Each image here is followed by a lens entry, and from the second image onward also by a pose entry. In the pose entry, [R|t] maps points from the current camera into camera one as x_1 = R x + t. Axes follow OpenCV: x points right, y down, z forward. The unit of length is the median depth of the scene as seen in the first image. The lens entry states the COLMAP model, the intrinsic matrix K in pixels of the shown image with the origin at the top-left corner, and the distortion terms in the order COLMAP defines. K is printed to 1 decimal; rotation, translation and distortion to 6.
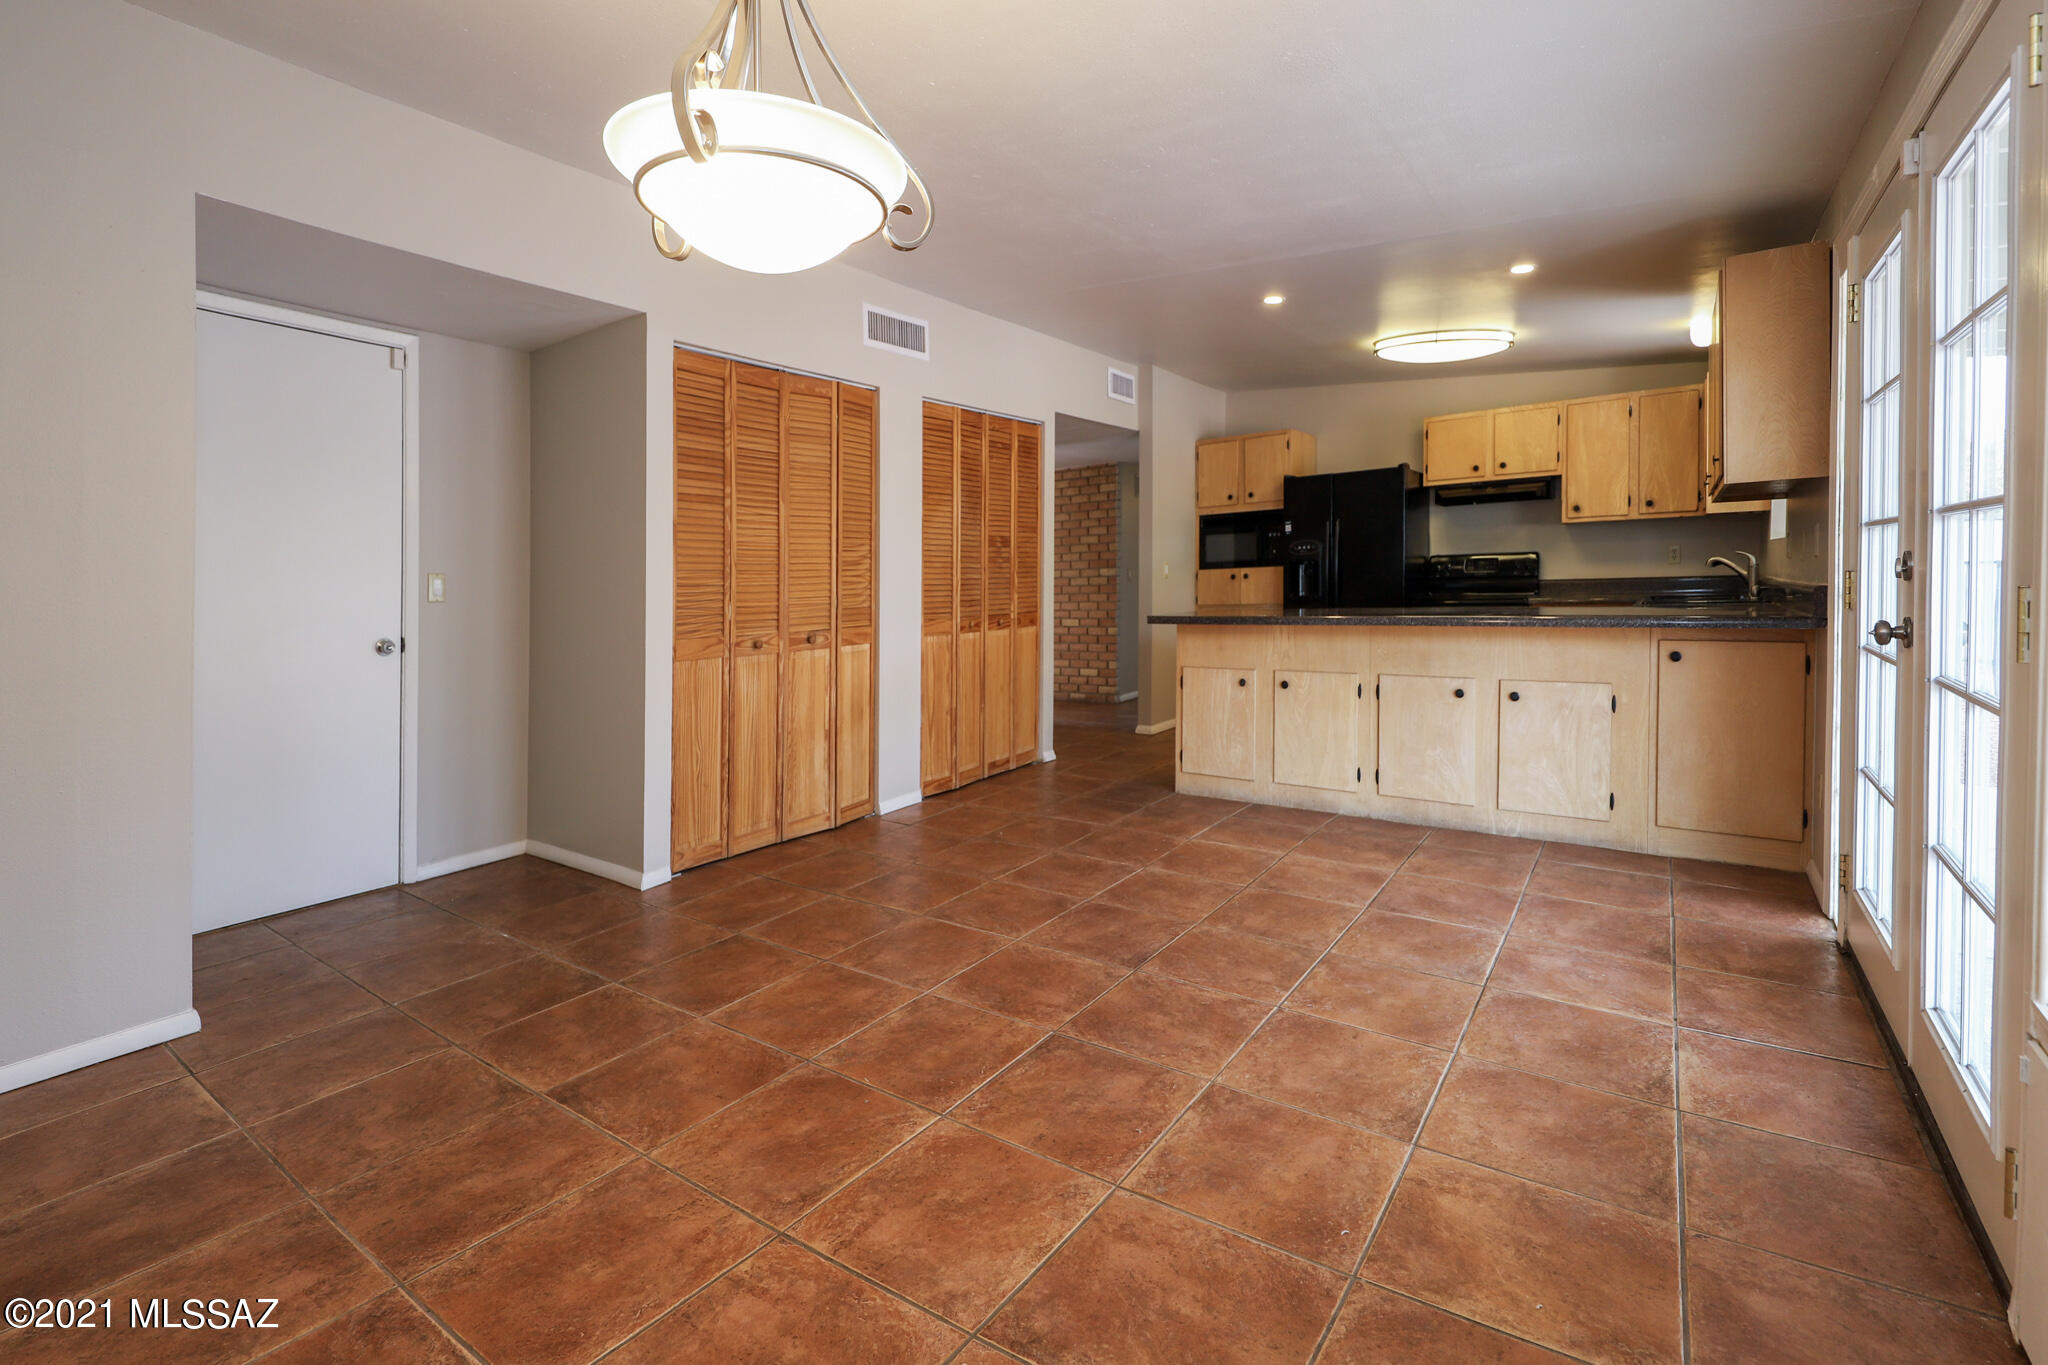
lens RADIAL K [[888.5, 0, 1024.0], [0, 888.5, 682.5], [0, 0, 1]] dist [-0.000173, 0.000015]
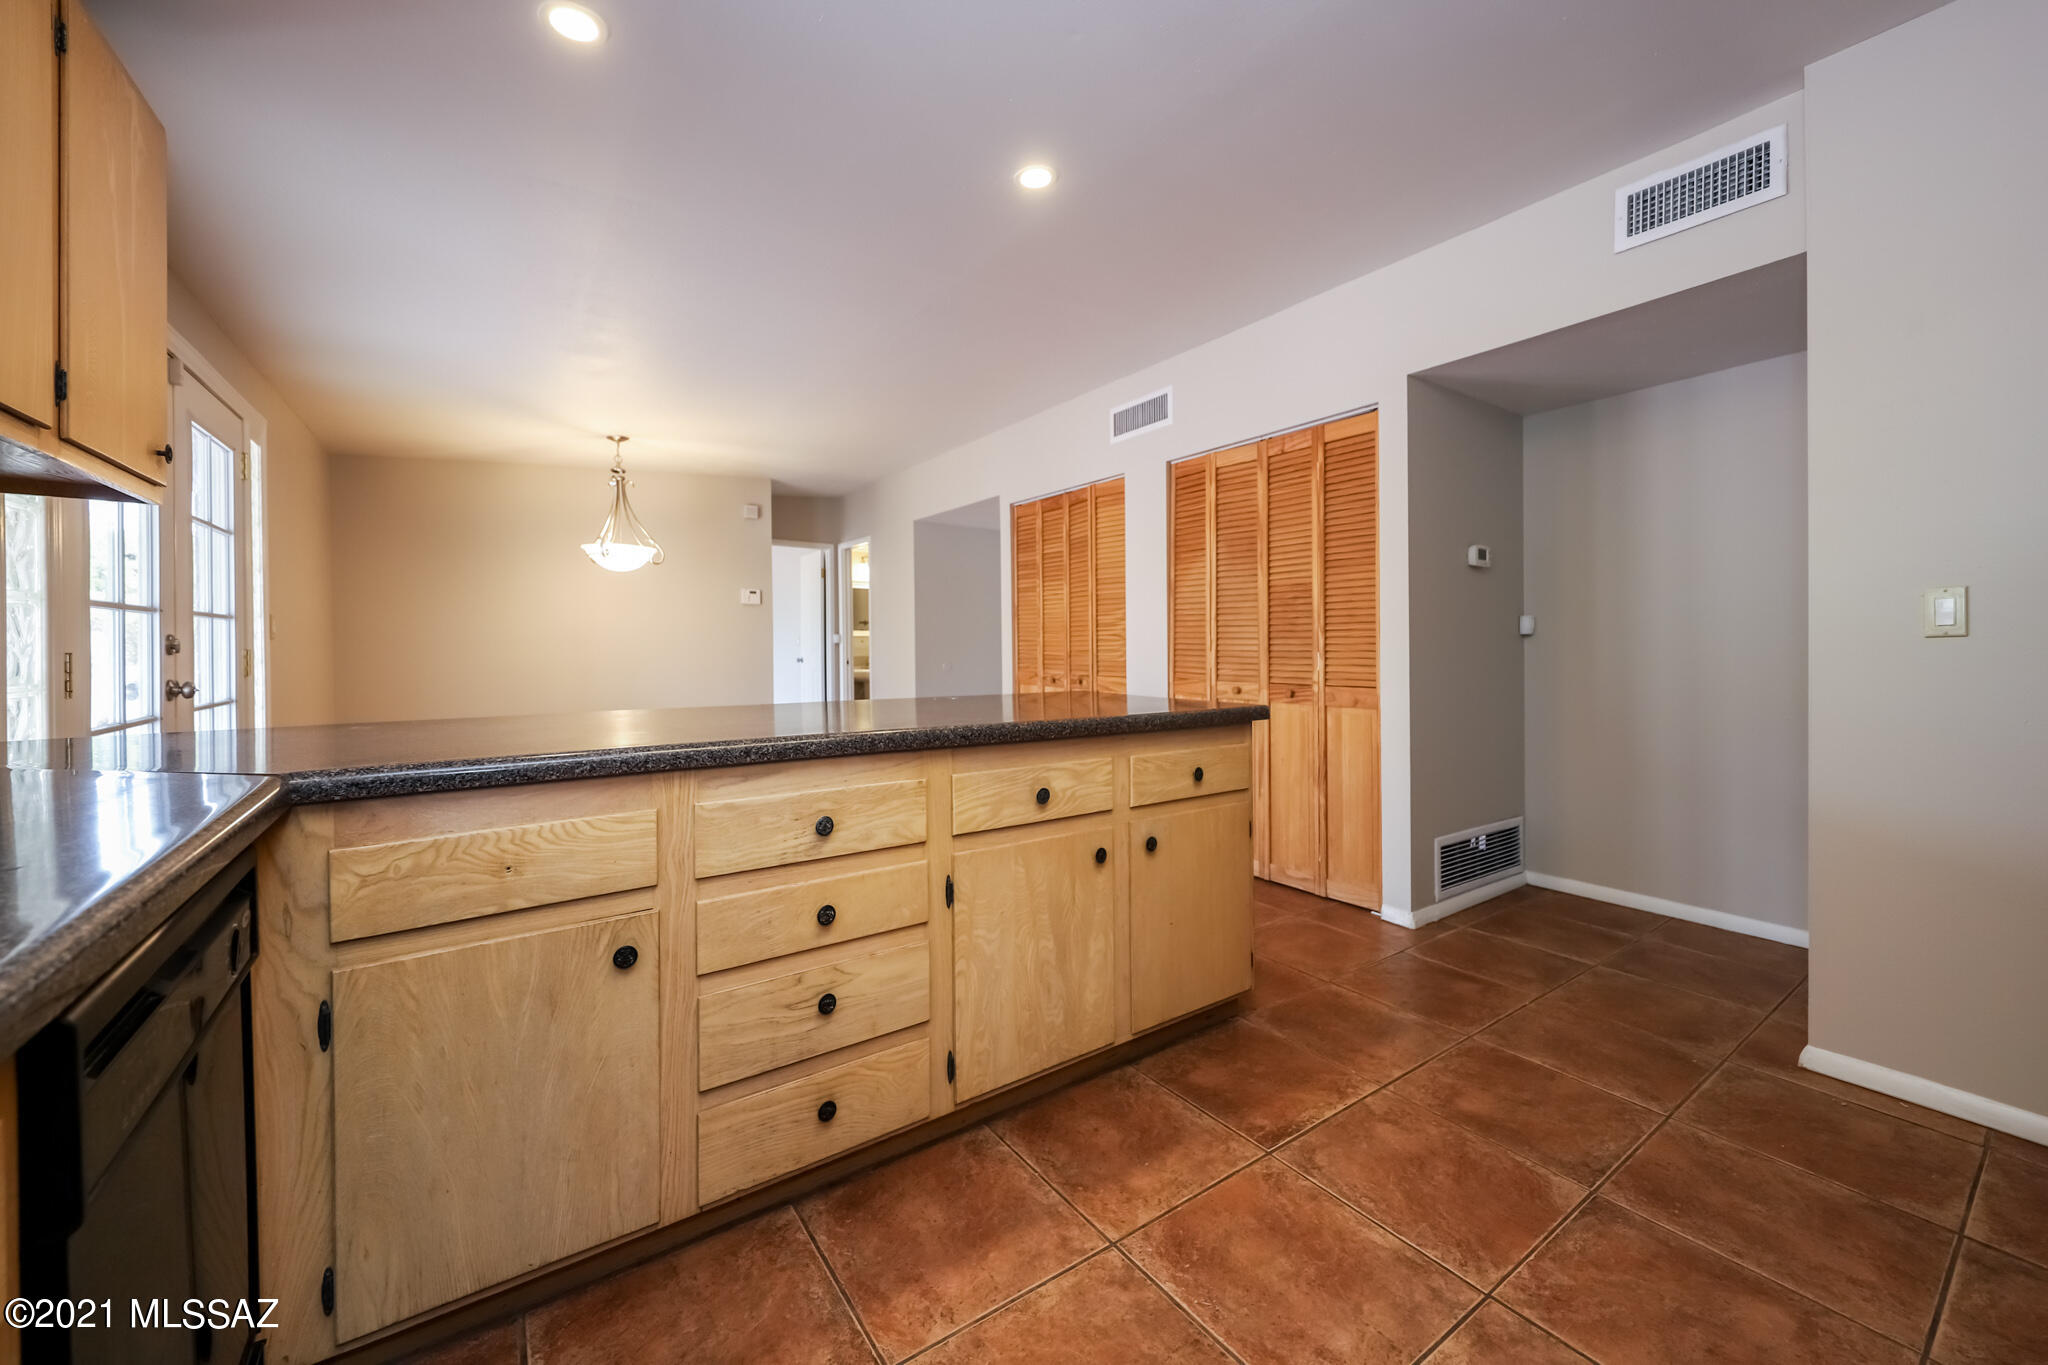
lens RADIAL K [[791.6, 0, 1024.0], [0, 791.6, 682.5], [0, 0, 1]] dist [0.000123, 0.000005]
pose [[-0.323661, 0.074249, -0.943255, 0.831683], [-0.095121, 0.989312, 0.110513, -0.155724], [0.941379, 0.125493, -0.313140, 1.178115]]
